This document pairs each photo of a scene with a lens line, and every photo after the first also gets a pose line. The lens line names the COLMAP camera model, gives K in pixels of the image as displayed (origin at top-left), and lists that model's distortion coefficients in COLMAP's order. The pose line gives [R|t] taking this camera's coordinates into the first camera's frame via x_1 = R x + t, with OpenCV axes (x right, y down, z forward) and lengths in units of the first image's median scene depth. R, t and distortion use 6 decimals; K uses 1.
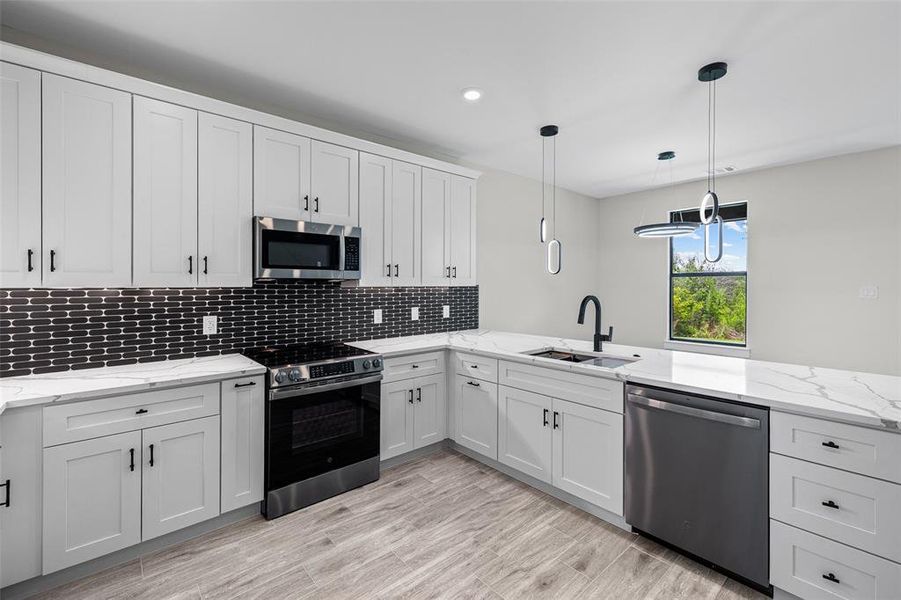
lens RADIAL K [[389.5, 0, 449.6], [0, 389.5, 282.8], [0, 0, 1]] dist [0.000889, -0.000025]
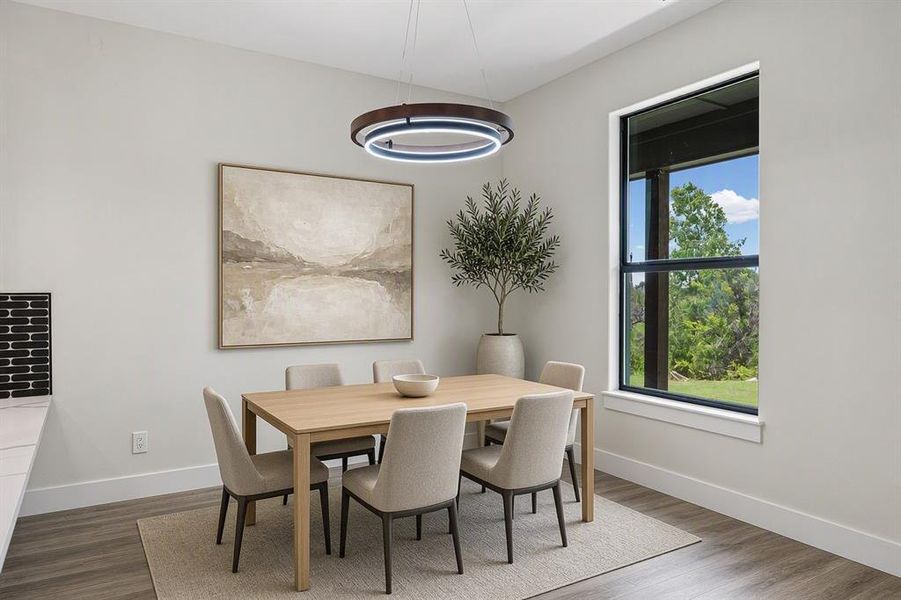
lens RADIAL K [[537.3, 0, 450.5], [0, 537.3, 300.0], [0, 0, 1]] dist [0.000711, 0.000111]
pose [[0.990717, 0.009121, -0.135638, 0.943893], [-0.006692, 0.999809, 0.018352, 0.001793], [0.135779, -0.017273, 0.990589, 0.789051]]
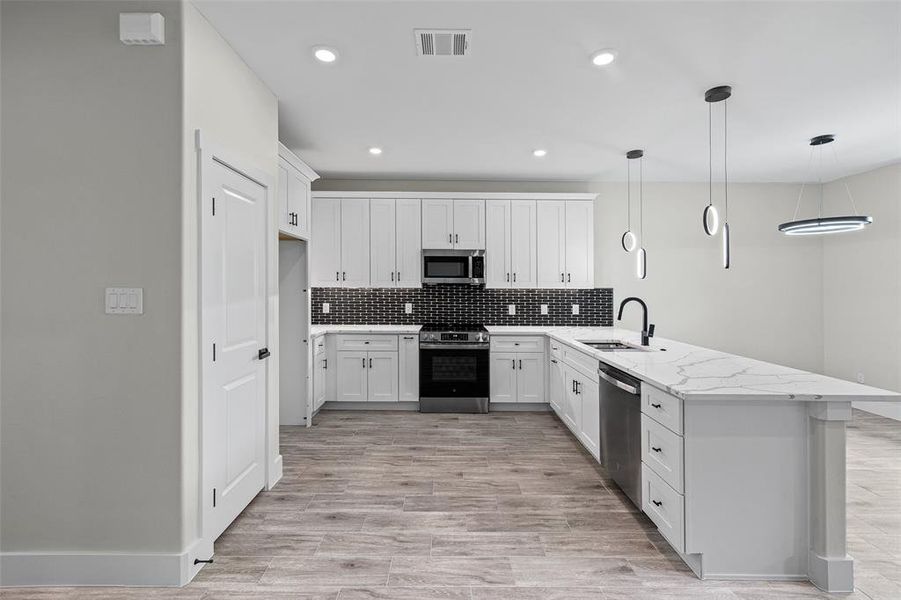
lens RADIAL K [[389.5, 0, 449.6], [0, 389.5, 282.8], [0, 0, 1]] dist [0.000889, -0.000025]
pose [[0.762387, -0.001505, -0.647119, 0.728525], [-0.001976, 0.999987, -0.004654, -0.005114], [0.647118, 0.004826, 0.762374, -0.288989]]
